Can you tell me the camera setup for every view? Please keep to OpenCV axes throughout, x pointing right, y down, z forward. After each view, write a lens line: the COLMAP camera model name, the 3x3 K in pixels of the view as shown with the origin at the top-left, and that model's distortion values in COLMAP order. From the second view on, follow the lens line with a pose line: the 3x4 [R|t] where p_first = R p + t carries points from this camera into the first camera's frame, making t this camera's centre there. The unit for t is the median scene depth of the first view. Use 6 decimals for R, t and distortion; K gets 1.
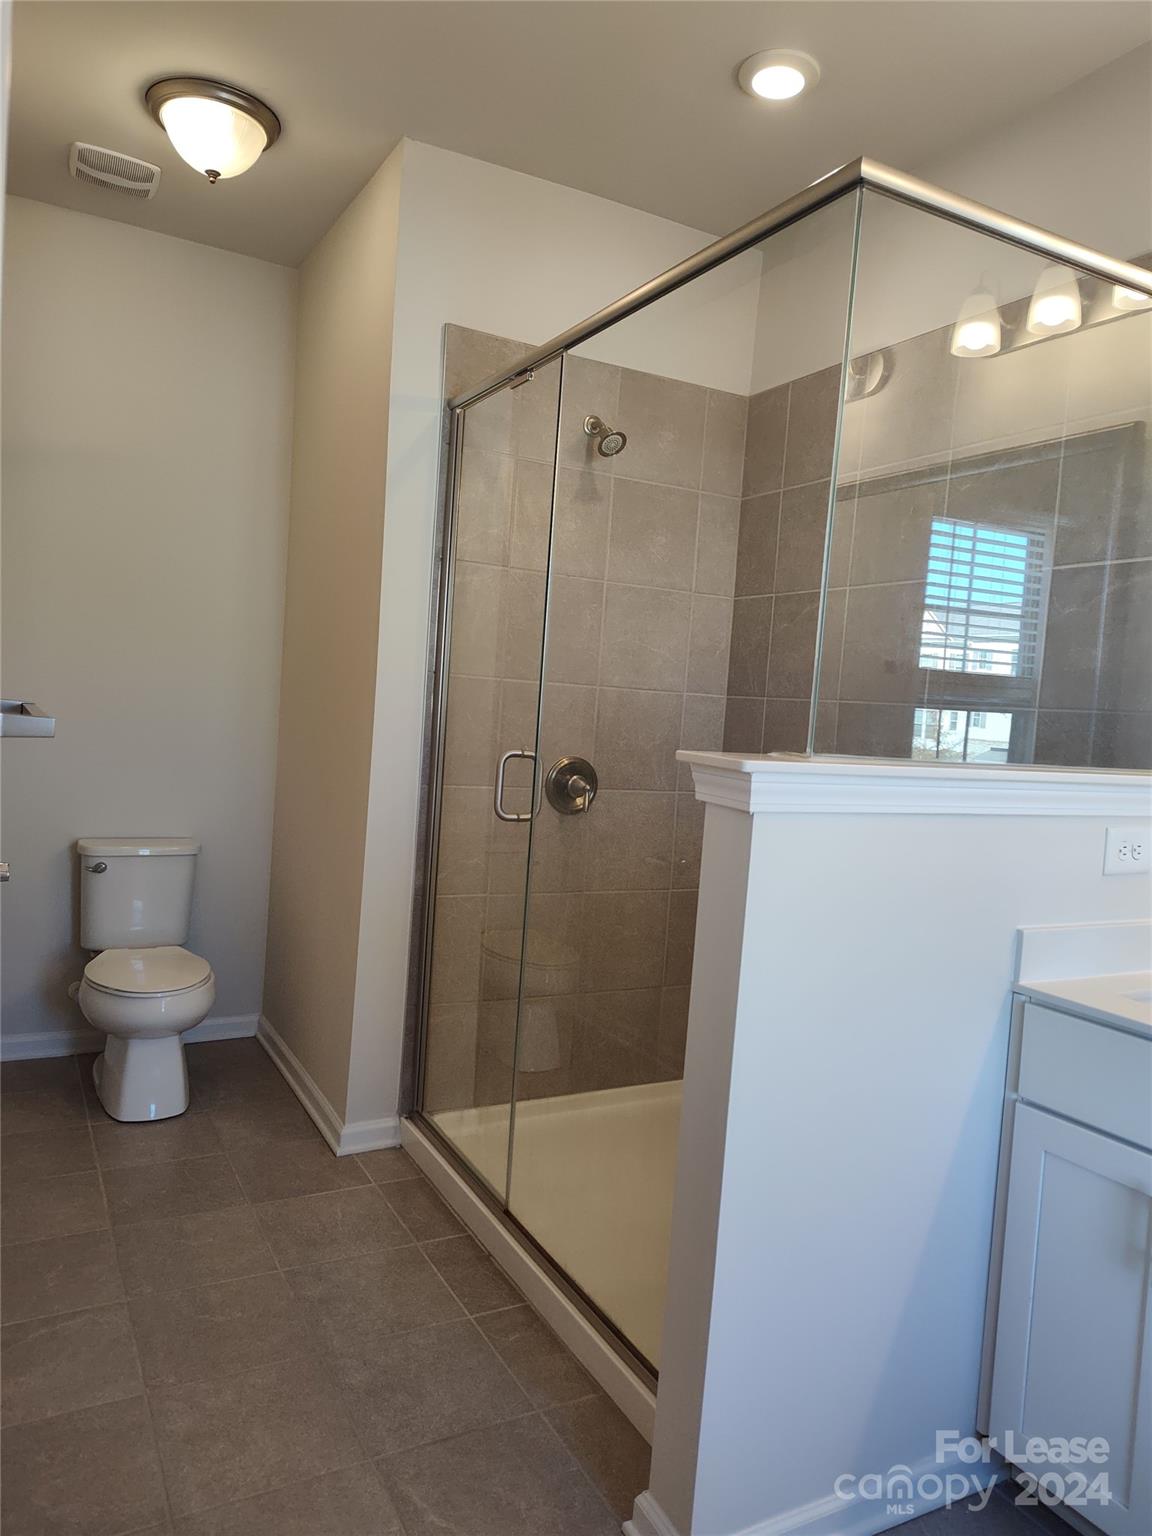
lens RADIAL K [[1060.5, 0, 576.0], [0, 1060.5, 755.7], [0, 0, 1]] dist [0.048328, -0.051371]
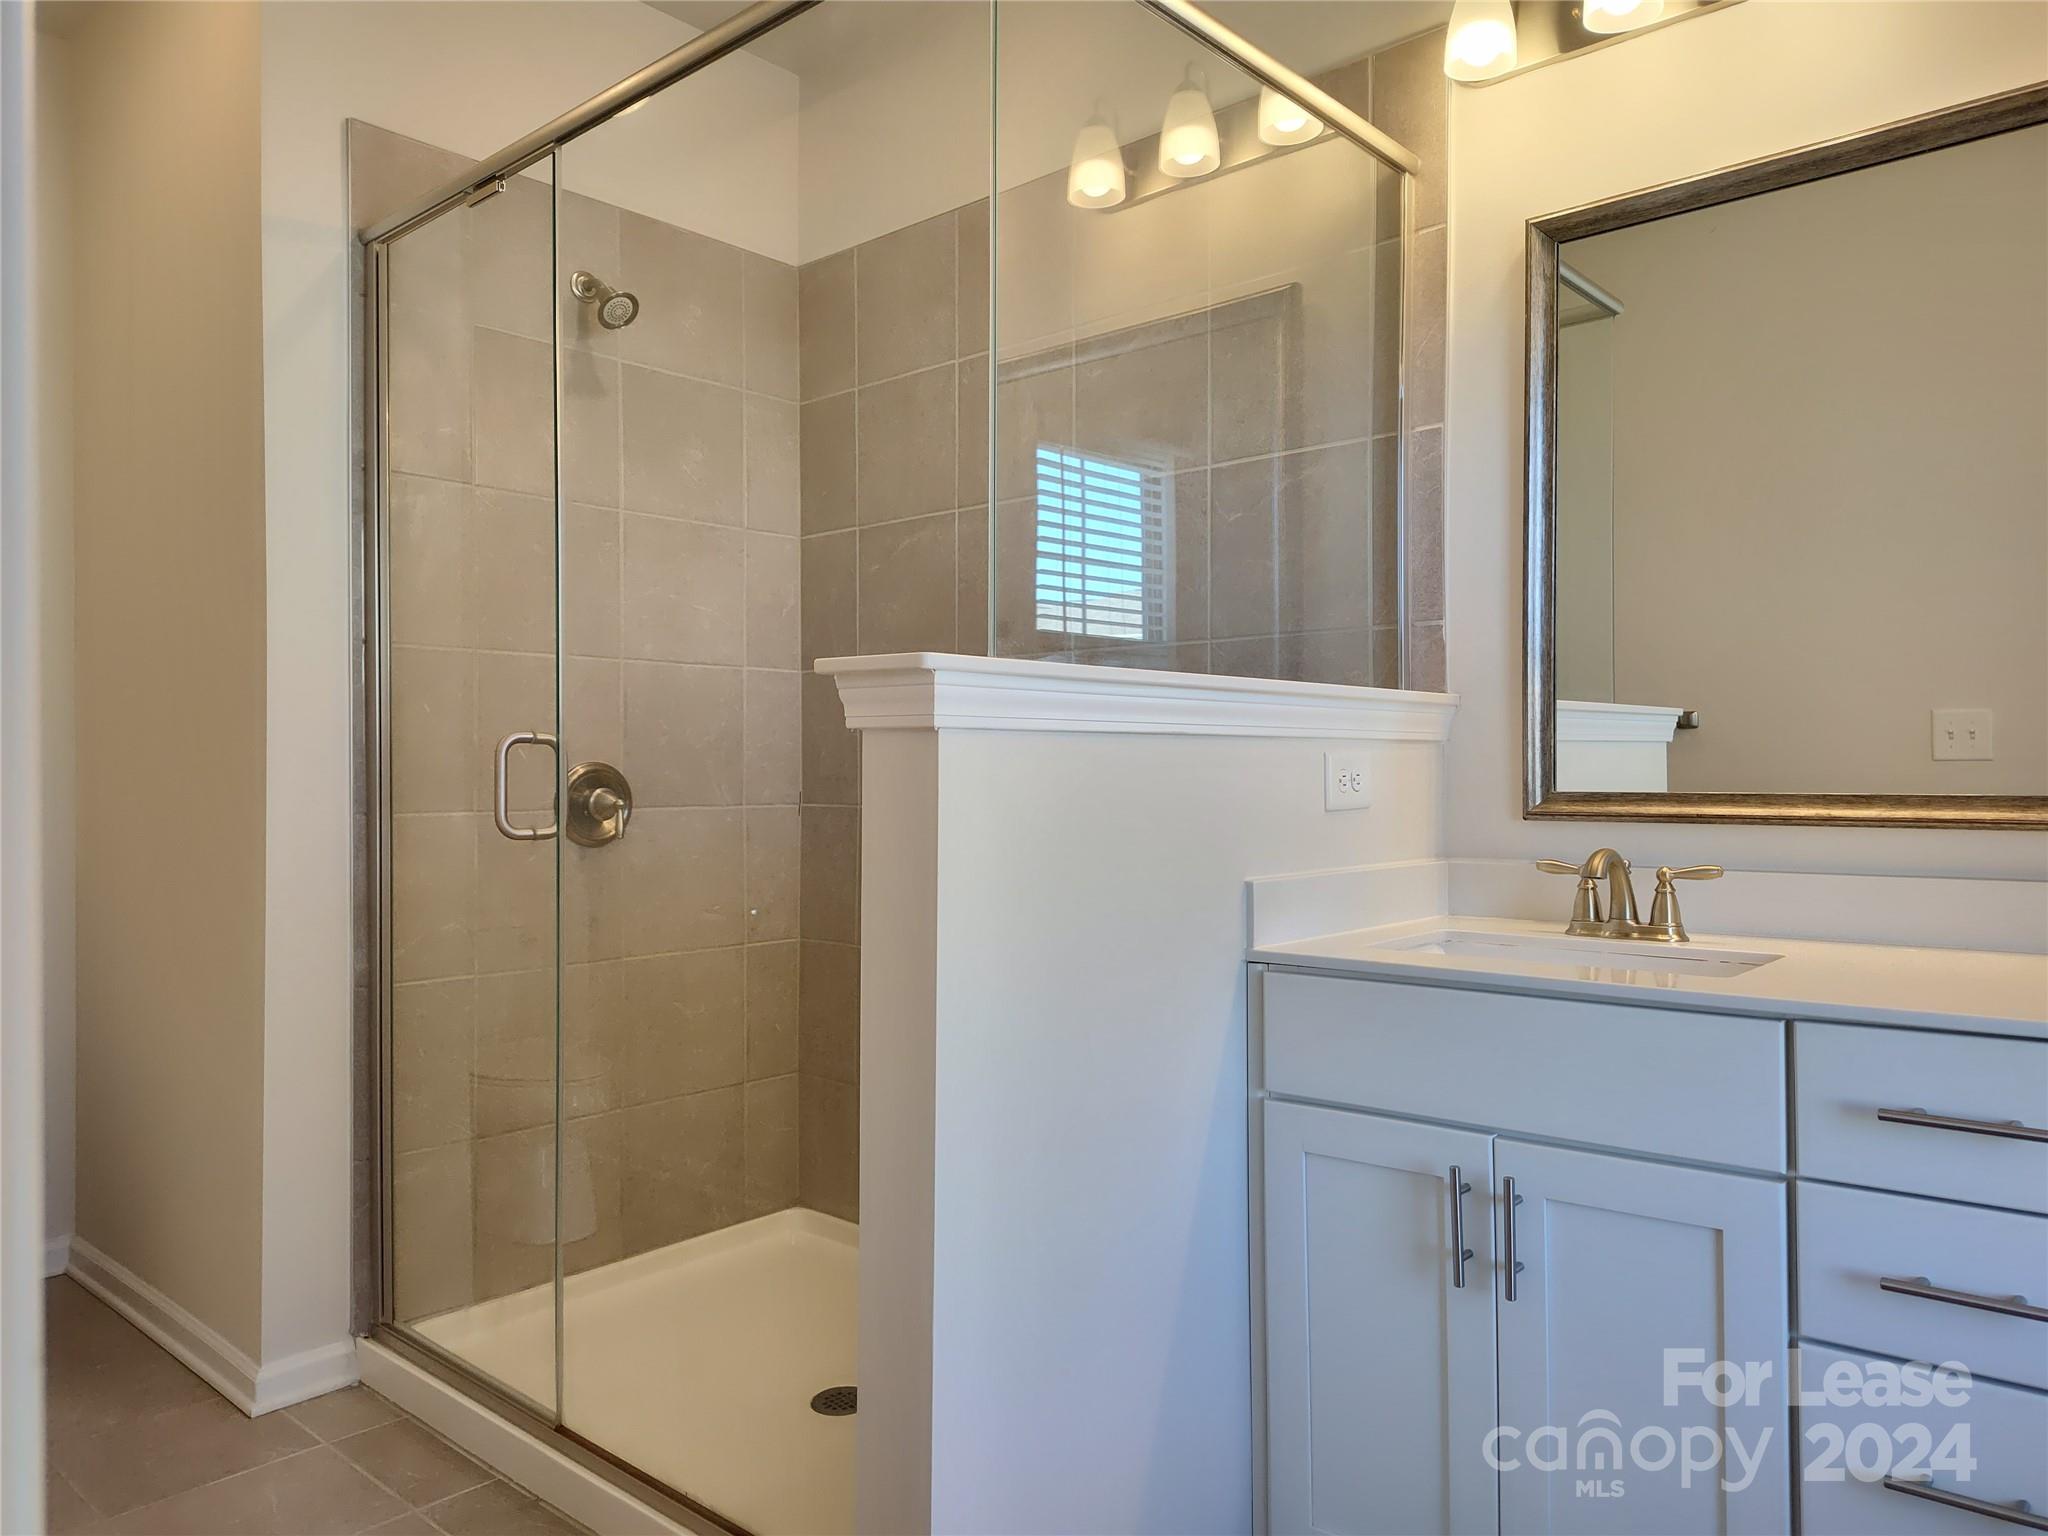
lens RADIAL K [[1414.0, 0, 1026.5], [0, 1414.0, 780.4], [0, 0, 1]] dist [0.048328, -0.051371]
pose [[0.936211, -0.071333, 0.344123, -0.060769], [0.086737, 0.995793, -0.029559, 0.068385], [-0.340567, 0.057522, 0.938459, 0.044736]]
